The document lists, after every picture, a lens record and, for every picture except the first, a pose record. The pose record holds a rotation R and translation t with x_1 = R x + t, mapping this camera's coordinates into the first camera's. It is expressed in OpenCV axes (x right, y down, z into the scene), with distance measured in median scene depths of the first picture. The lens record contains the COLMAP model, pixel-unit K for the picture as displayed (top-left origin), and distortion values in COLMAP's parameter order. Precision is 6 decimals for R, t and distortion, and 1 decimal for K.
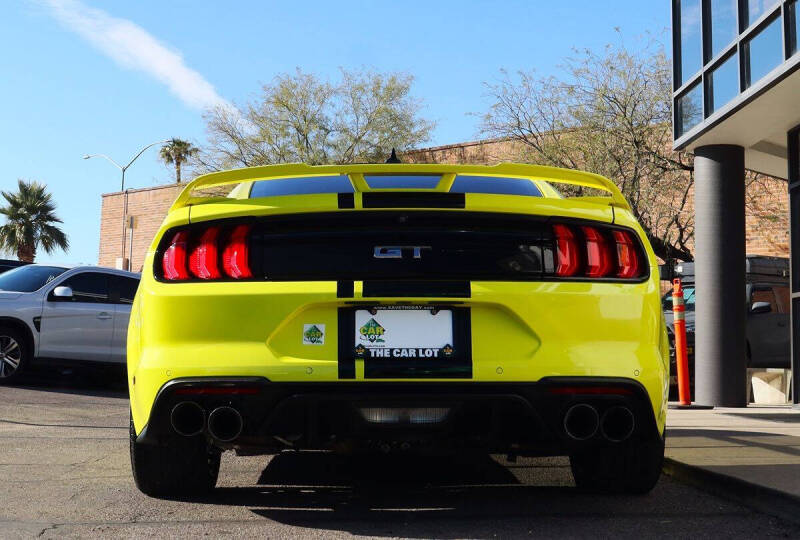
lens RADIAL K [[1231.4, 0, 399.7], [0, 1231.4, 268.8], [0, 0, 1]] dist [-0.044337, 0.000000]
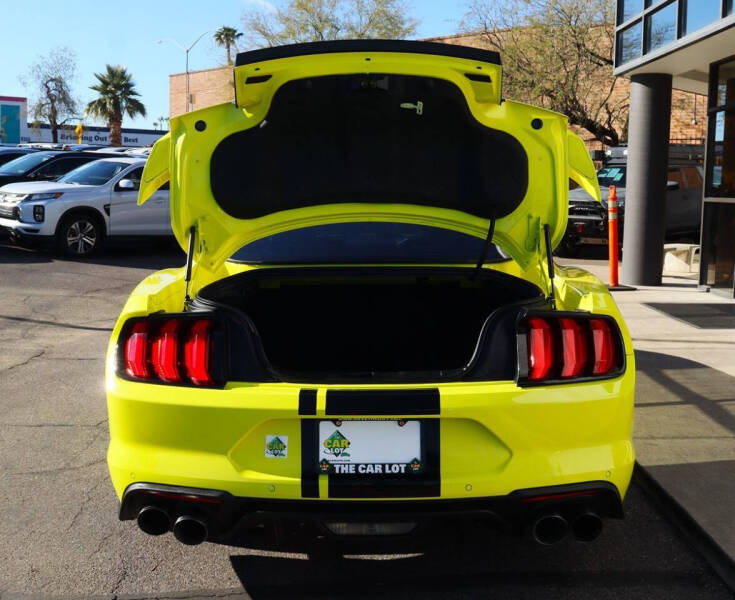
lens RADIAL K [[873.6, 0, 381.5], [0, 873.6, 301.1], [0, 0, 1]] dist [-0.047429, 0.000000]
pose [[0.999867, 0.002838, -0.016041, 0.007274], [0.000622, 0.977338, 0.211686, -0.063990], [0.016279, -0.211668, 0.977206, 0.112955]]
